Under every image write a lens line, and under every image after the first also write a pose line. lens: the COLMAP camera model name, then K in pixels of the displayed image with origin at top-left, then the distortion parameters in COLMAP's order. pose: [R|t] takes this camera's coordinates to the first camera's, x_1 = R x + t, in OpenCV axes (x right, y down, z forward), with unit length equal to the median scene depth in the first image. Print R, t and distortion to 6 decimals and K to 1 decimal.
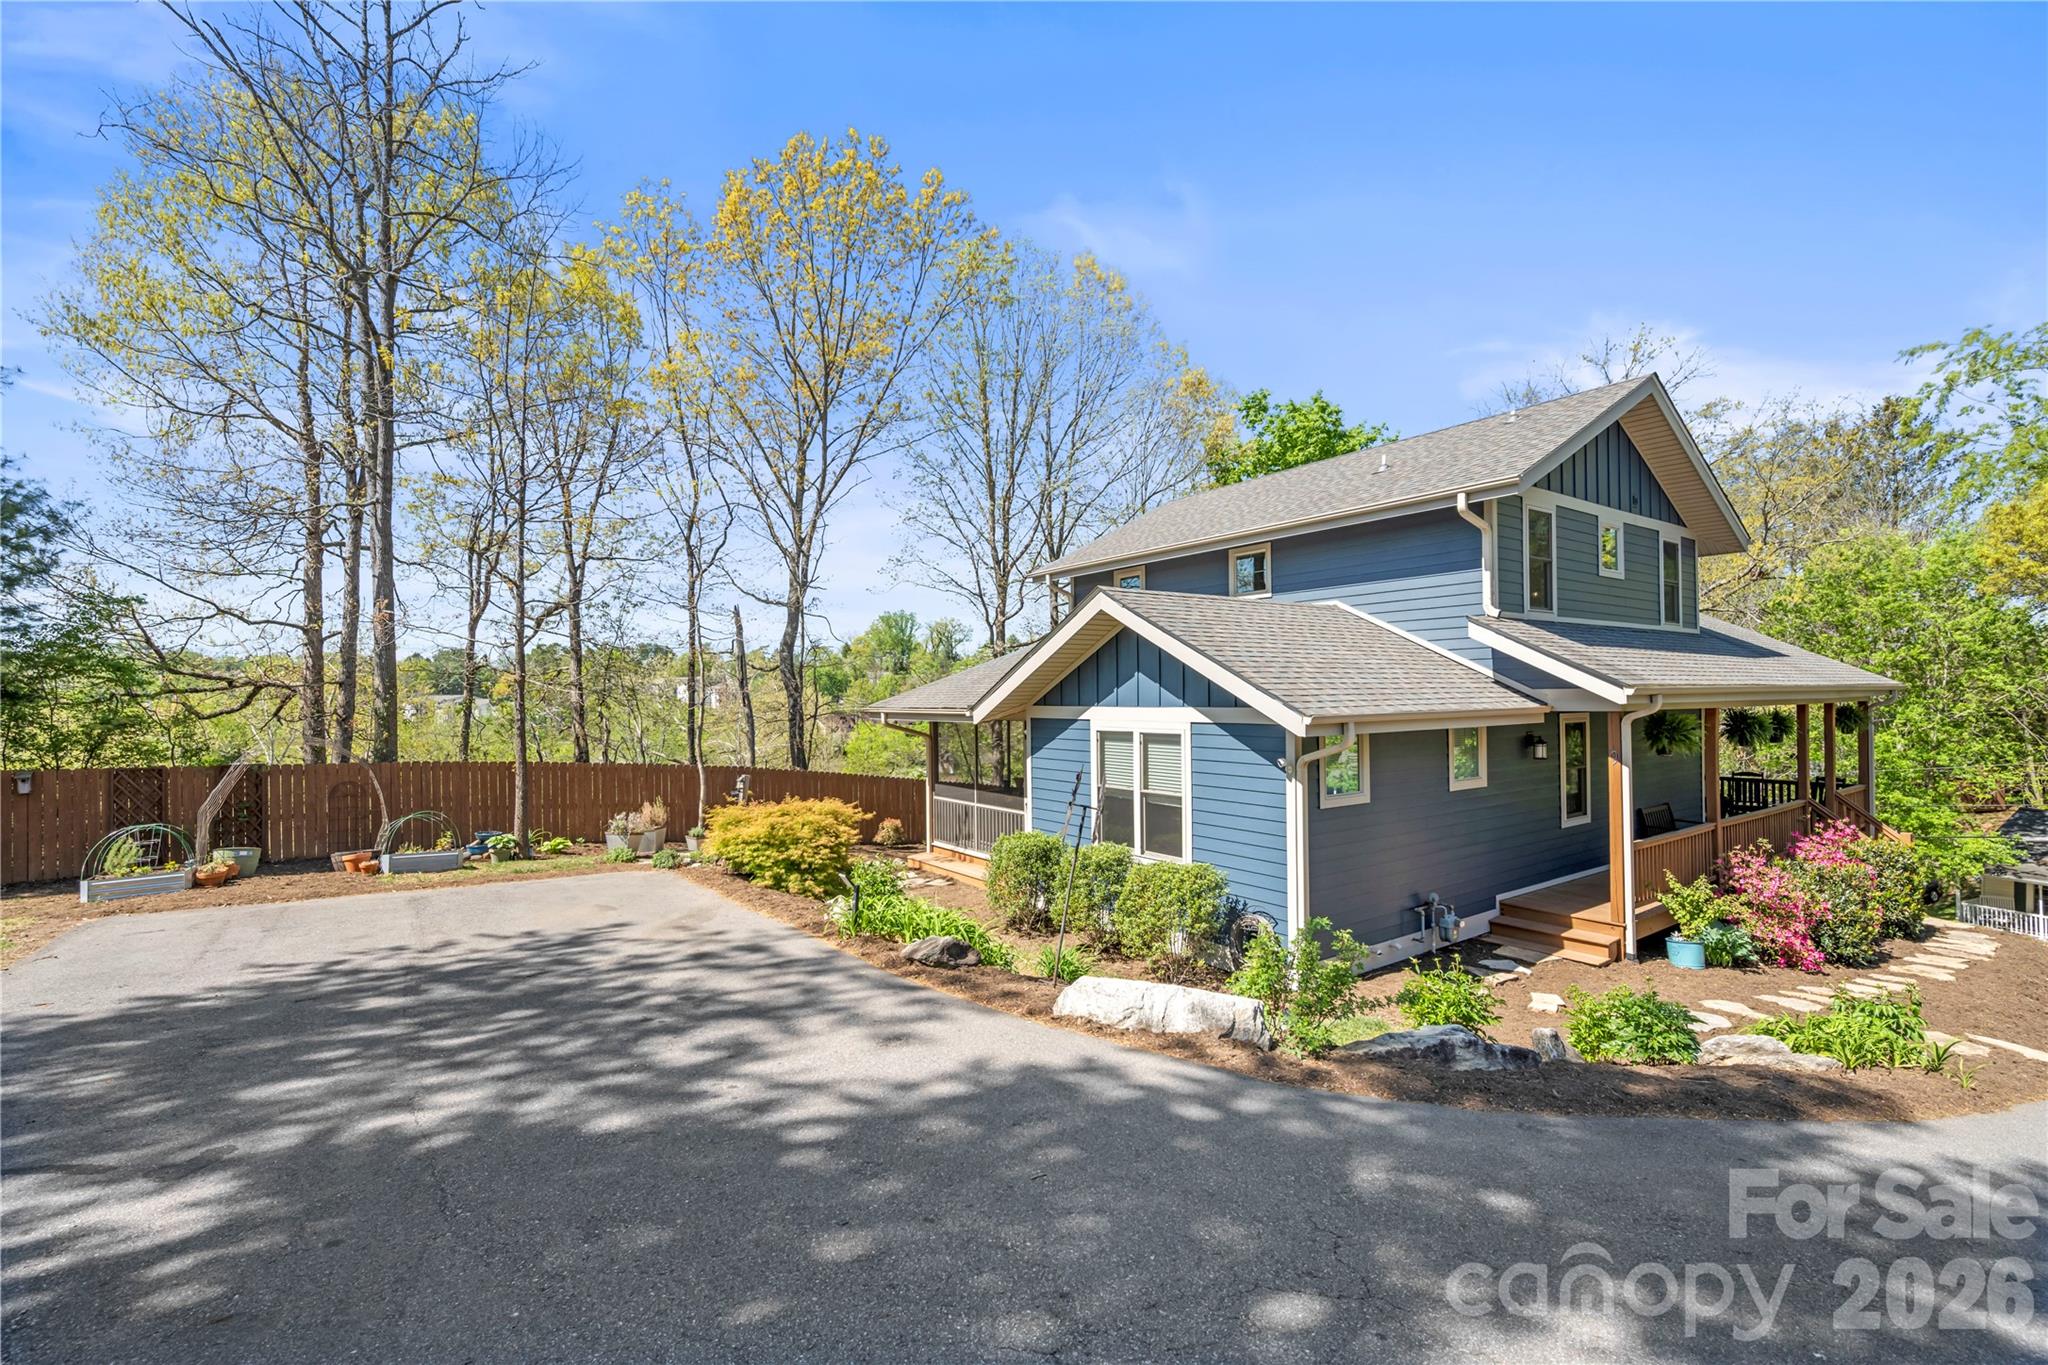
lens RADIAL K [[860.0, 0, 1030.0], [0, 860.0, 690.0], [0, 0, 1]] dist [0.007802, 0.000910]
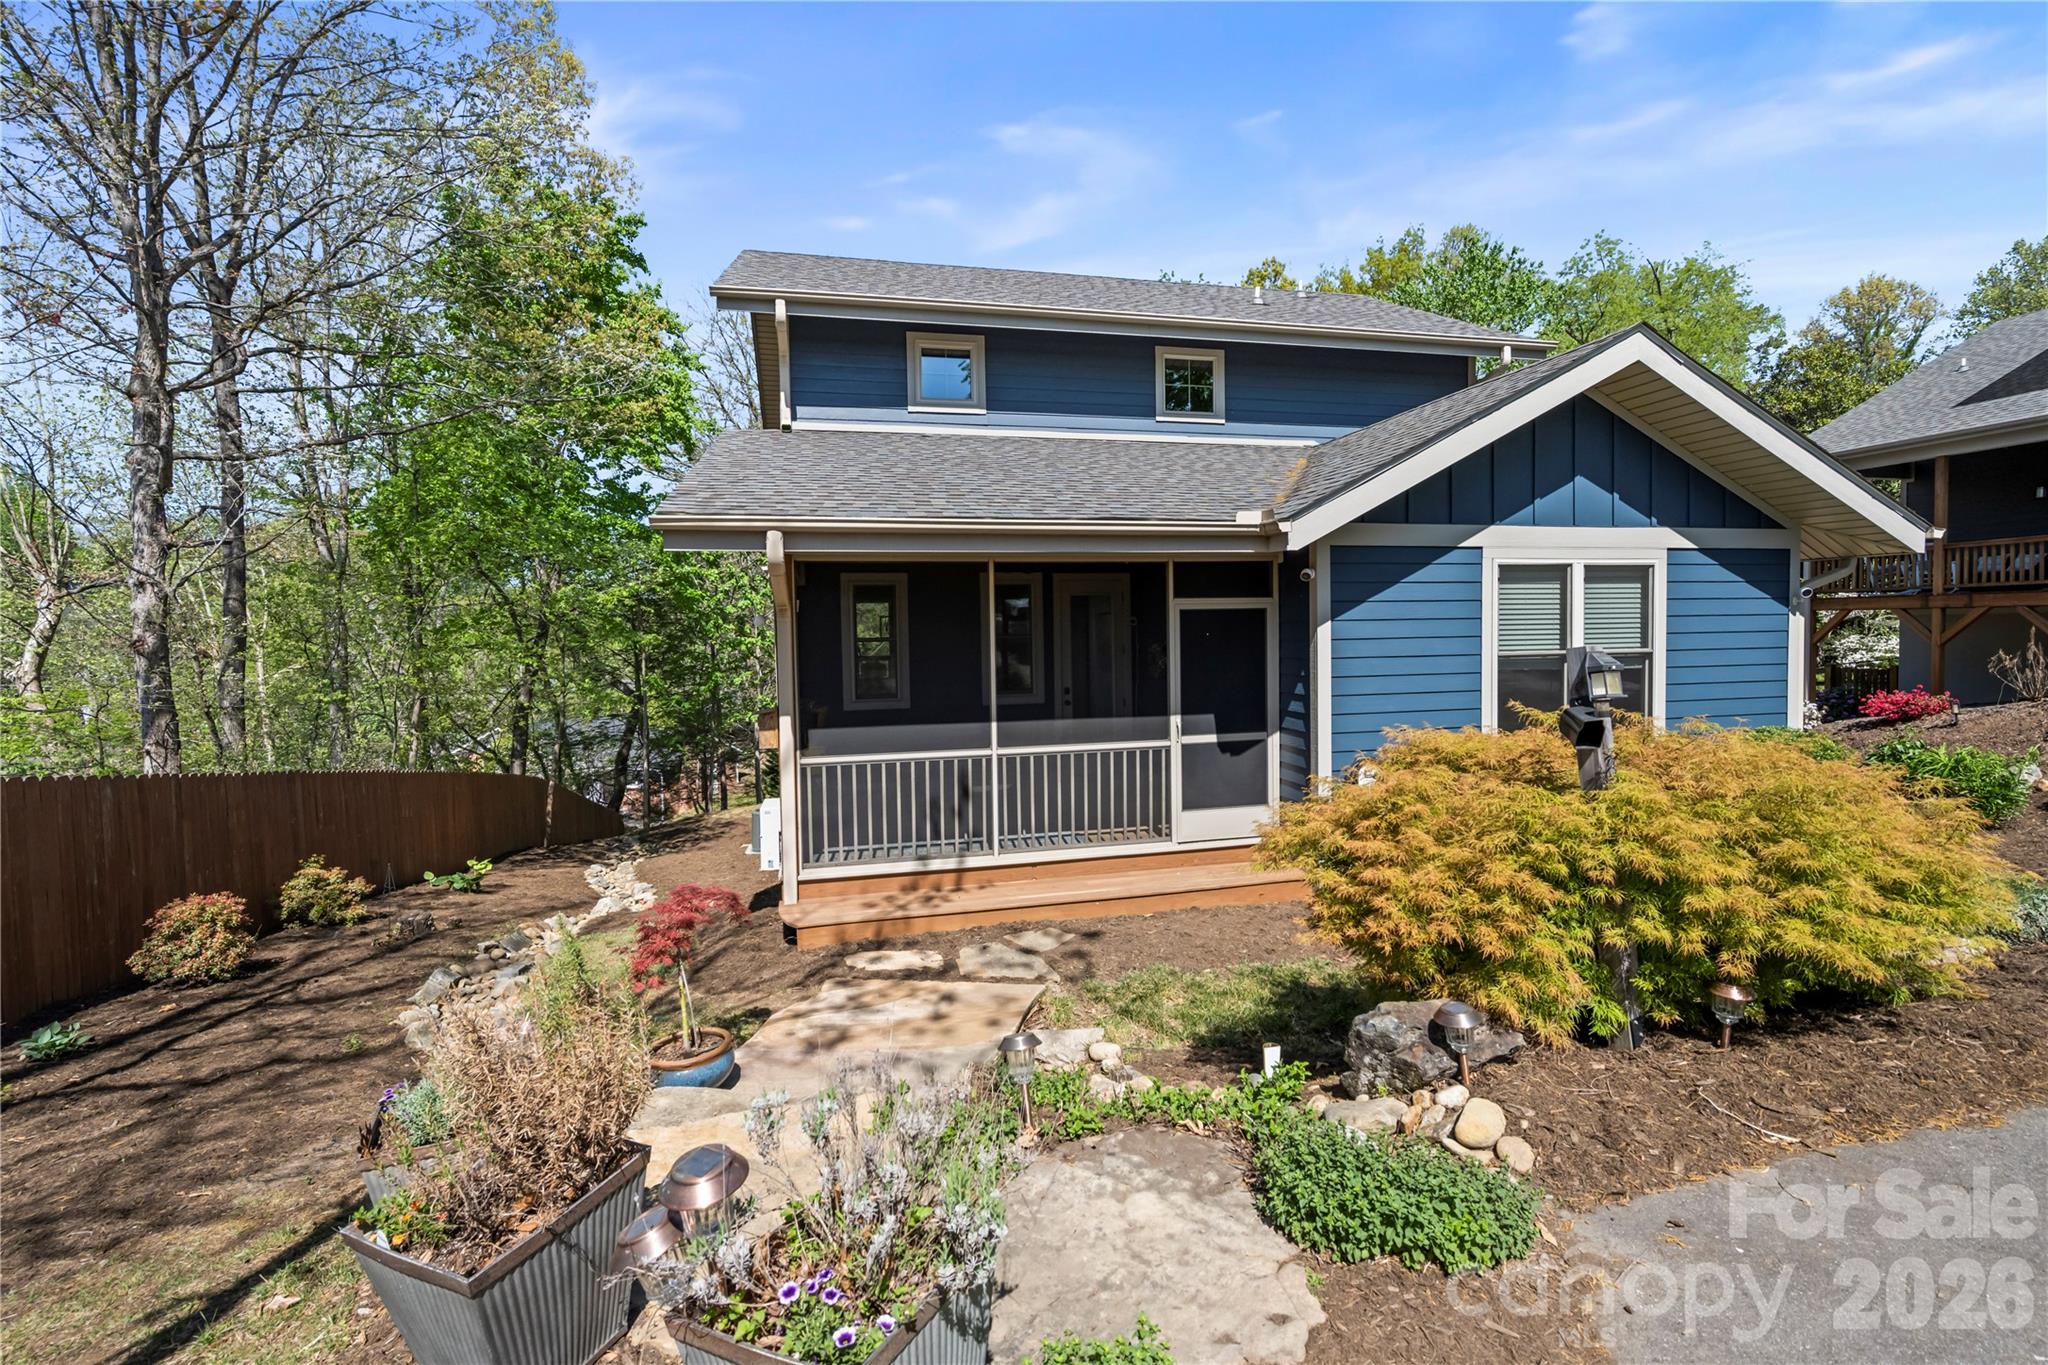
lens RADIAL K [[860.0, 0, 1020.4], [0, 860.0, 676.7], [0, 0, 1]] dist [0.007802, 0.000910]
pose [[0.373171, -0.048340, 0.926502, -0.608062], [0.005193, 0.998735, 0.050017, 0.091293], [-0.927748, -0.013853, 0.372950, 1.052339]]
